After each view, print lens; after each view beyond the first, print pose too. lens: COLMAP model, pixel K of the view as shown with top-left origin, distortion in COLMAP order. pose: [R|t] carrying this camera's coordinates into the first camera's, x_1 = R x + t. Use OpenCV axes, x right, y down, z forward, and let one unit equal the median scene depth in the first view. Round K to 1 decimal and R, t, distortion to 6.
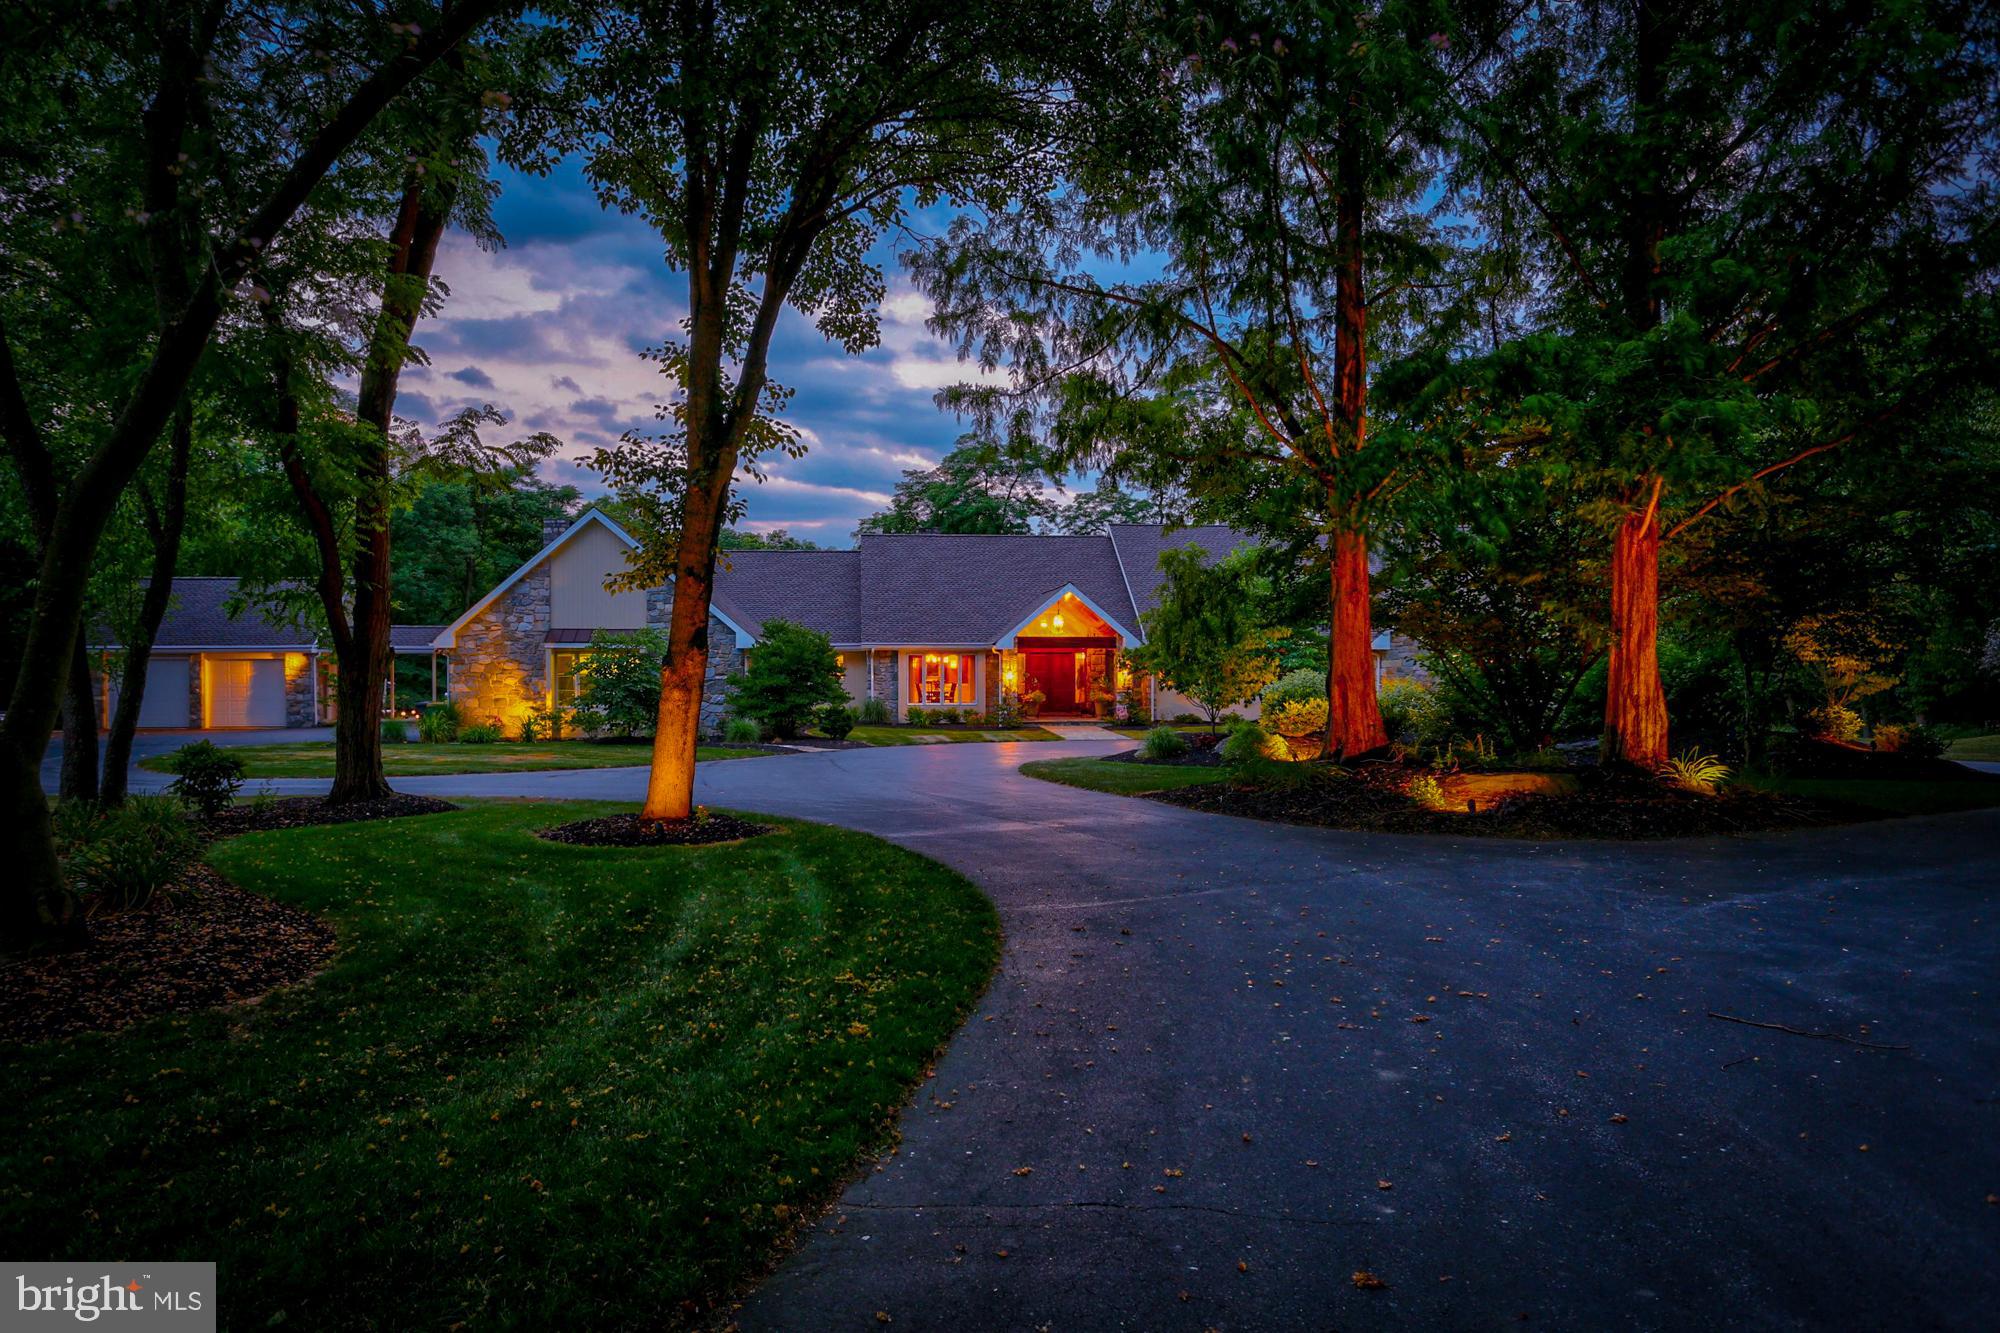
lens RADIAL K [[1361.1, 0, 978.3], [0, 1361.1, 690.0], [0, 0, 1]] dist [-0.036379, 0.001334]
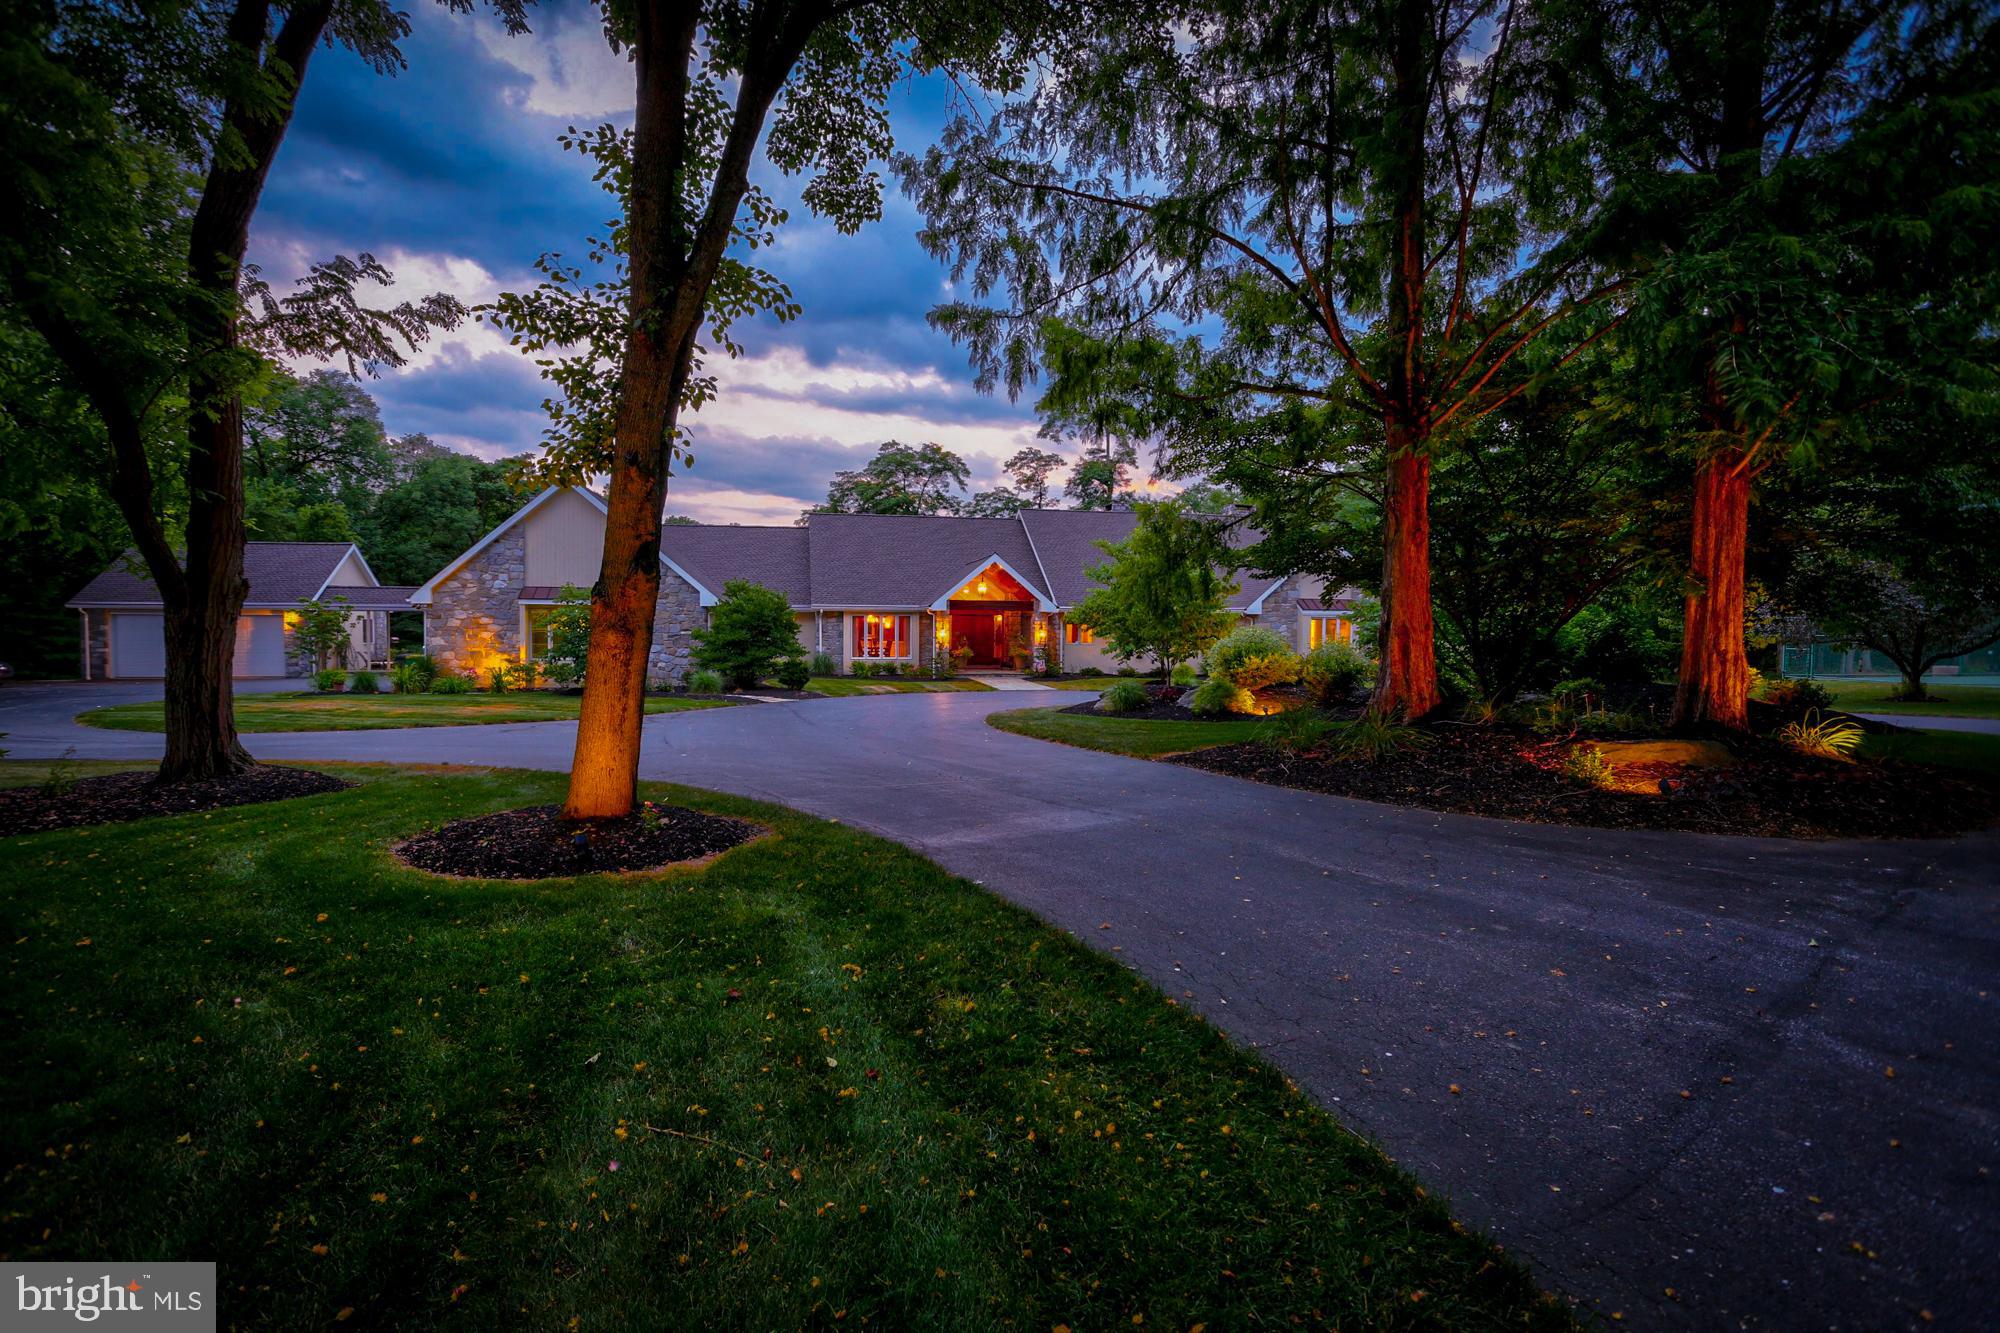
lens RADIAL K [[993.1, 0, 1000.4], [0, 993.1, 670.6], [0, 0, 1]] dist [-0.076824, 0.041998]
pose [[0.992812, 0.002837, 0.119647, -0.033736], [-0.005429, 0.999757, 0.021347, 0.003013], [-0.119558, -0.021843, 0.992587, 0.187980]]
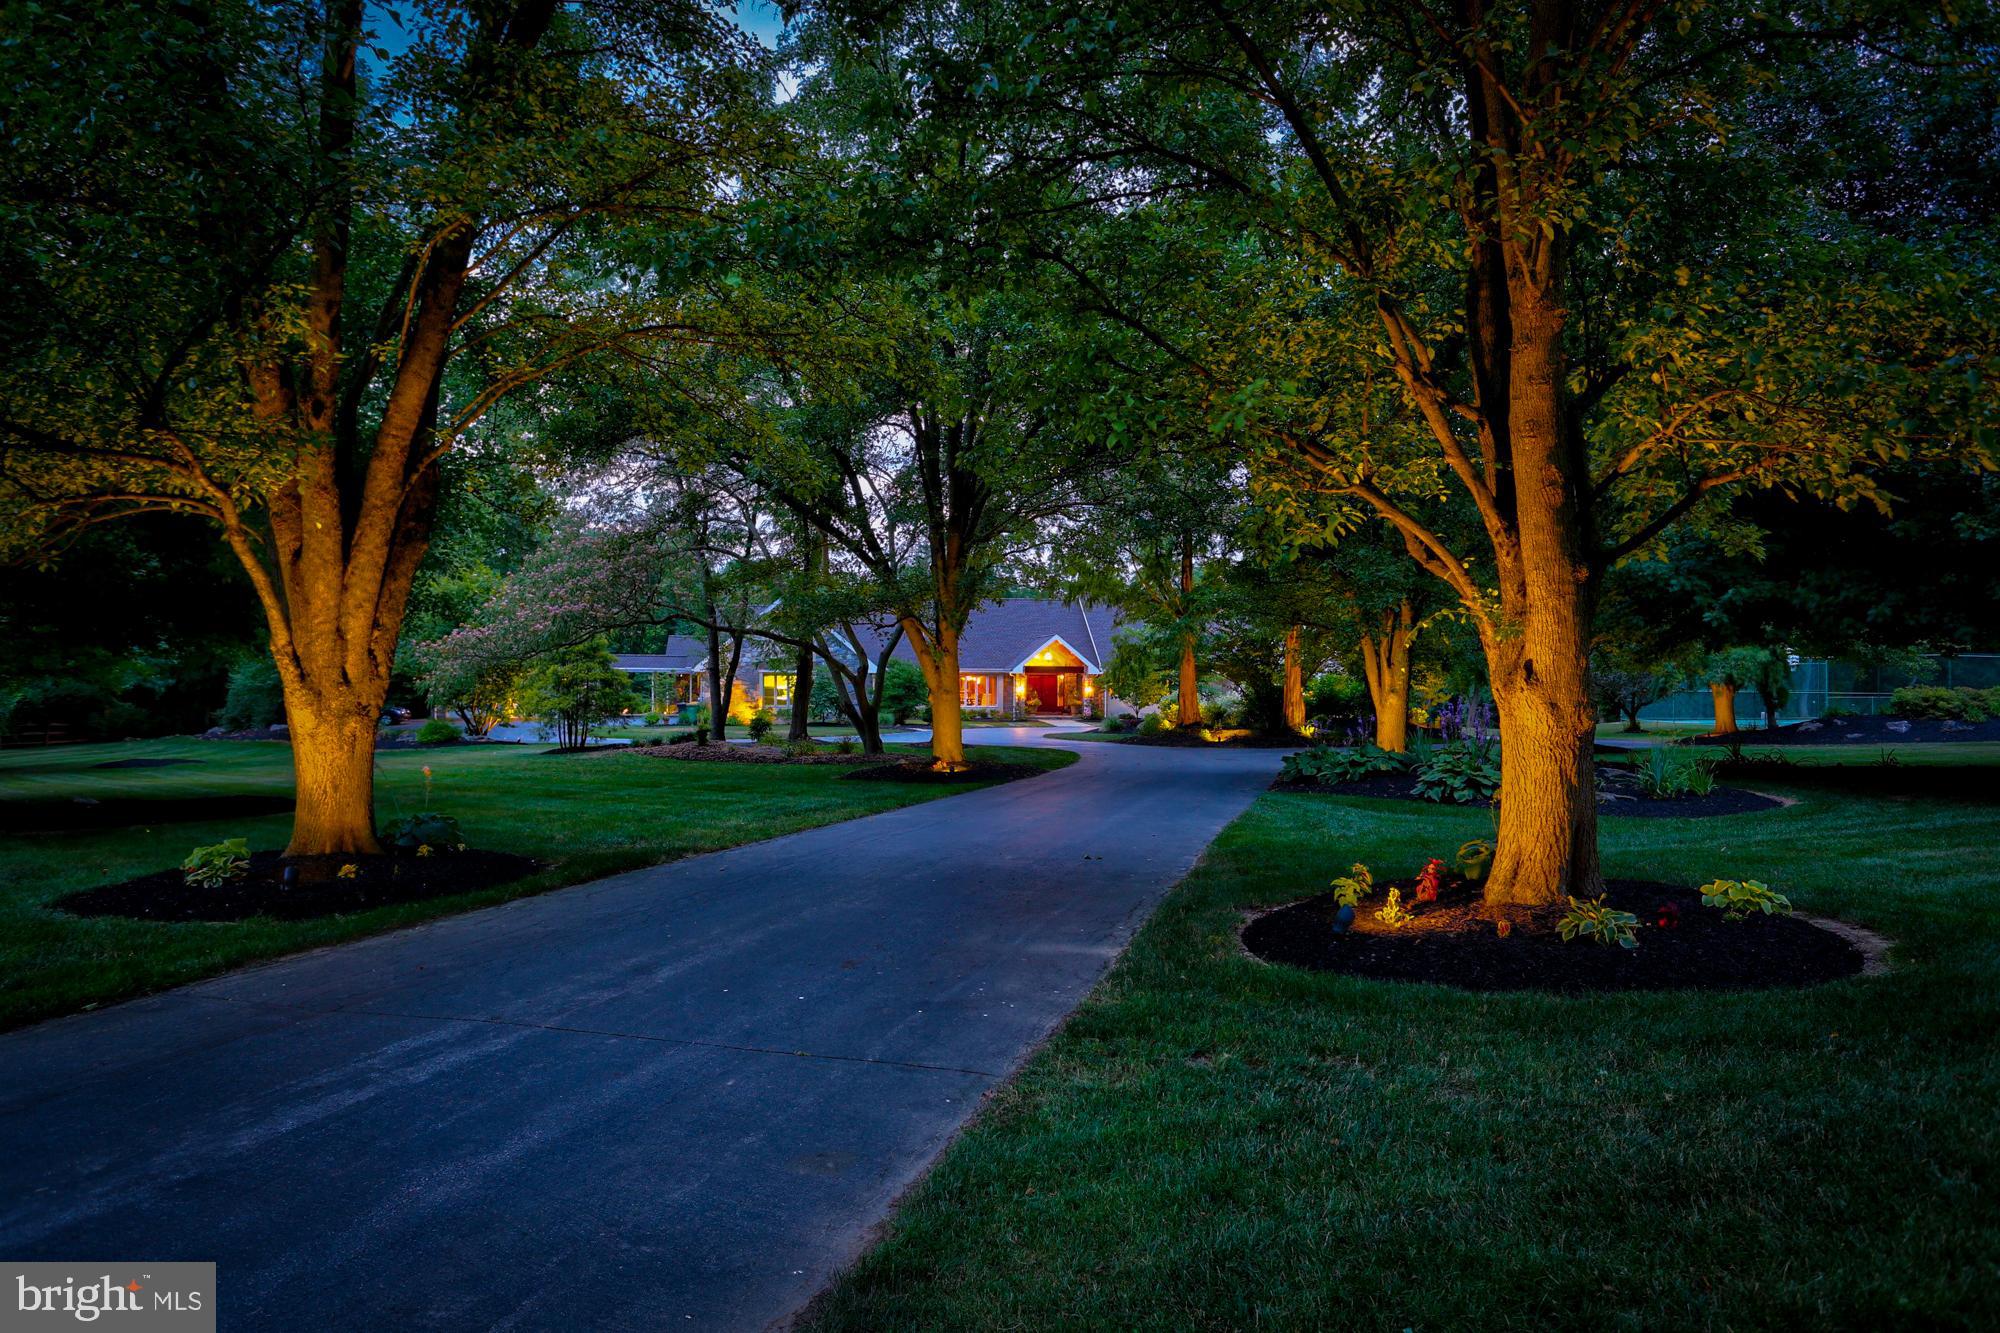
lens RADIAL K [[1288.1, 0, 996.7], [0, 1288.1, 641.6], [0, 0, 1]] dist [-0.052992, 0.000089]
pose [[0.998844, 0.007563, 0.047470, -0.094809], [-0.005510, 0.999049, -0.043242, -0.000717], [-0.047752, 0.042931, 0.997936, -0.671478]]
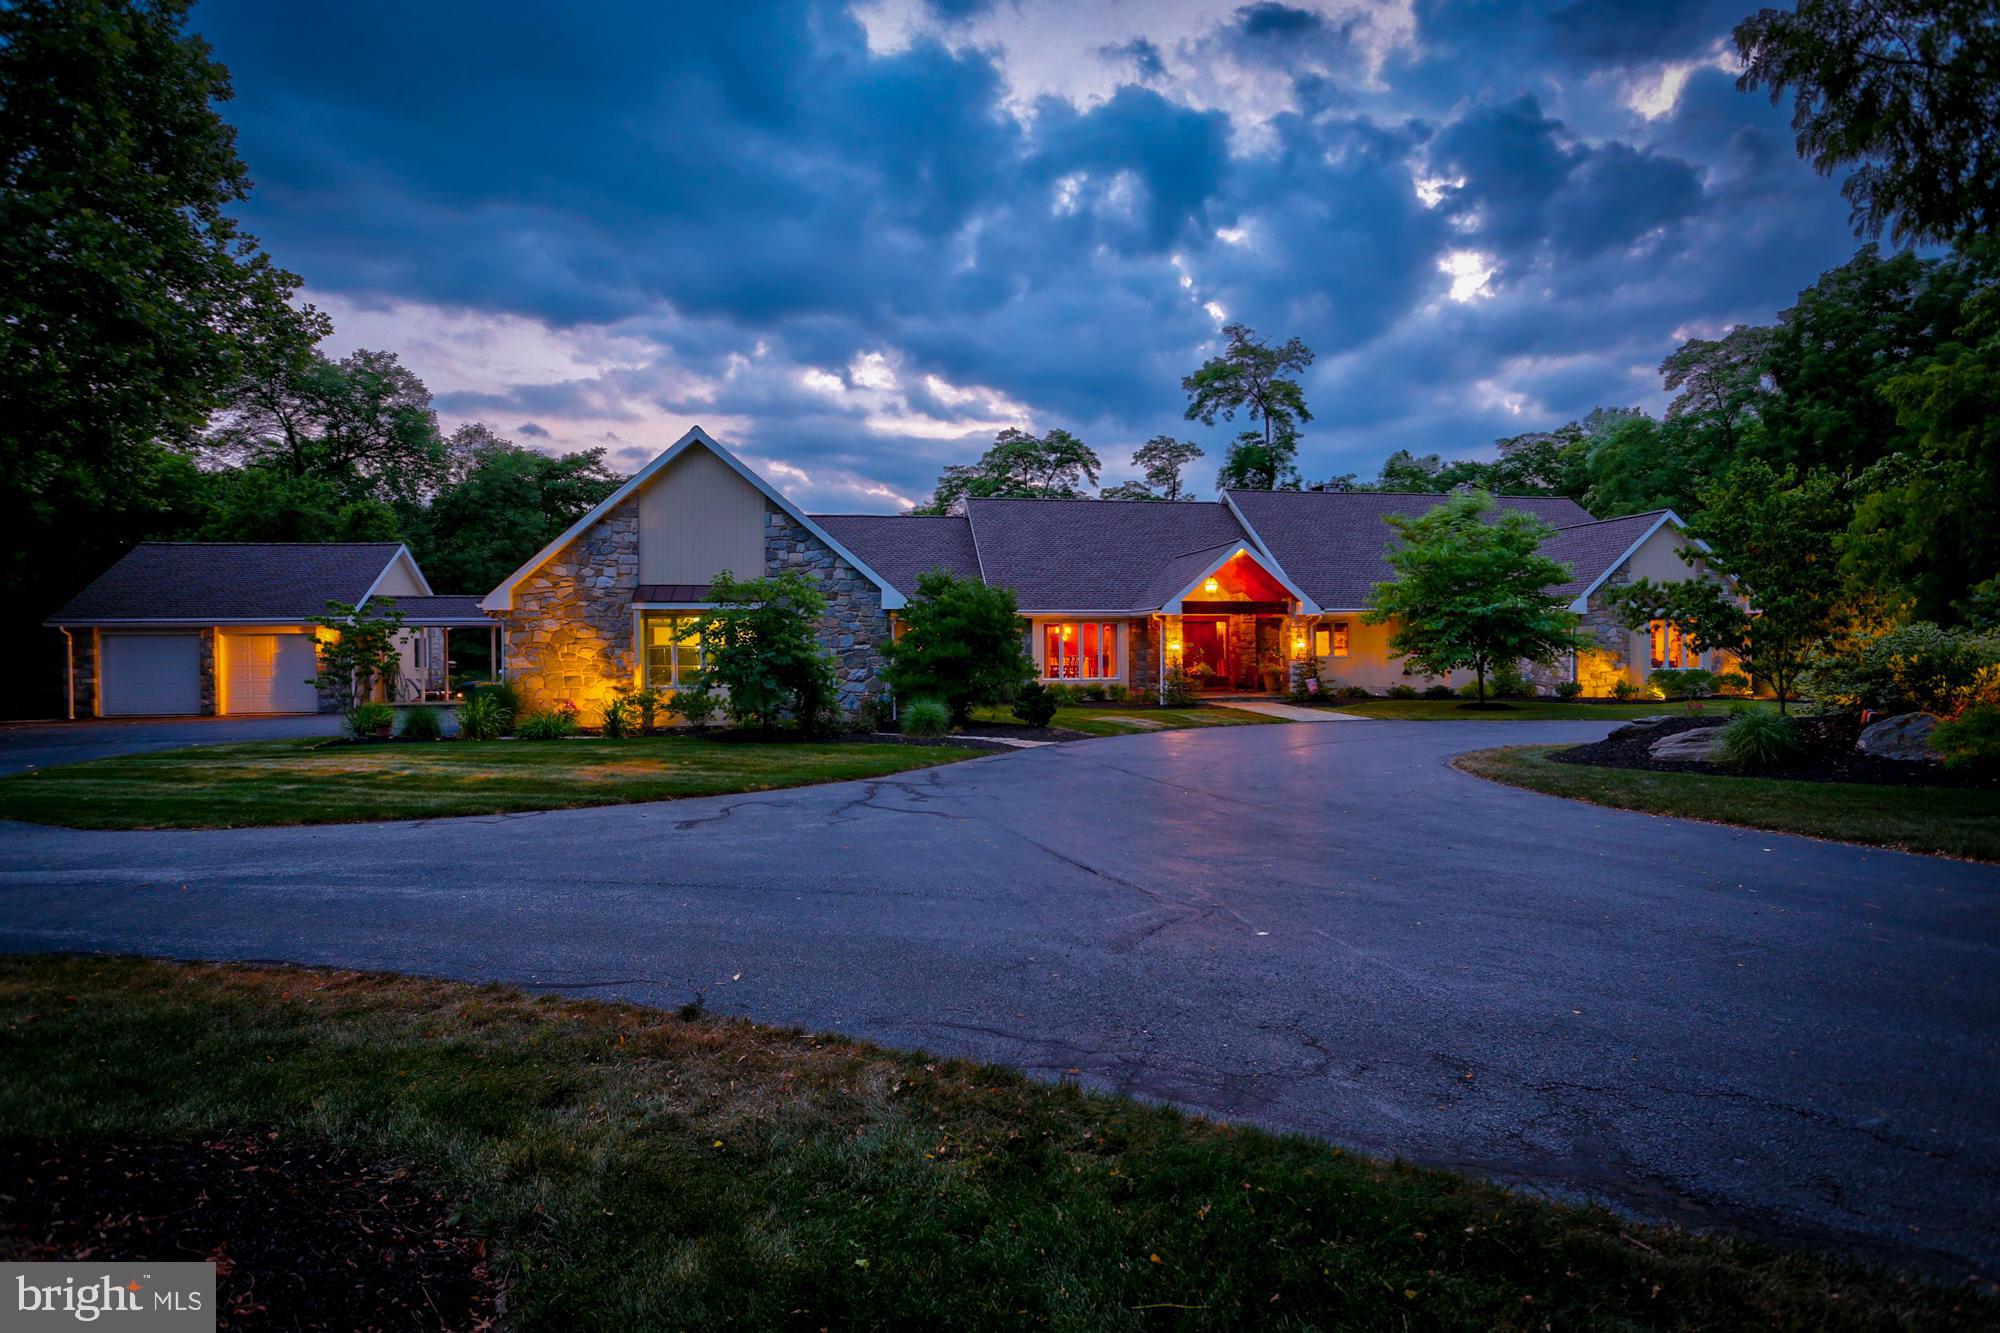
lens RADIAL K [[1028.8, 0, 1027.5], [0, 1028.8, 668.9], [0, 0, 1]] dist [-0.085290, 0.047743]
pose [[0.996015, -0.008246, 0.088808, -0.151206], [0.008218, 0.999966, 0.000681, 0.003844], [-0.088810, 0.000051, 0.996049, 0.416507]]
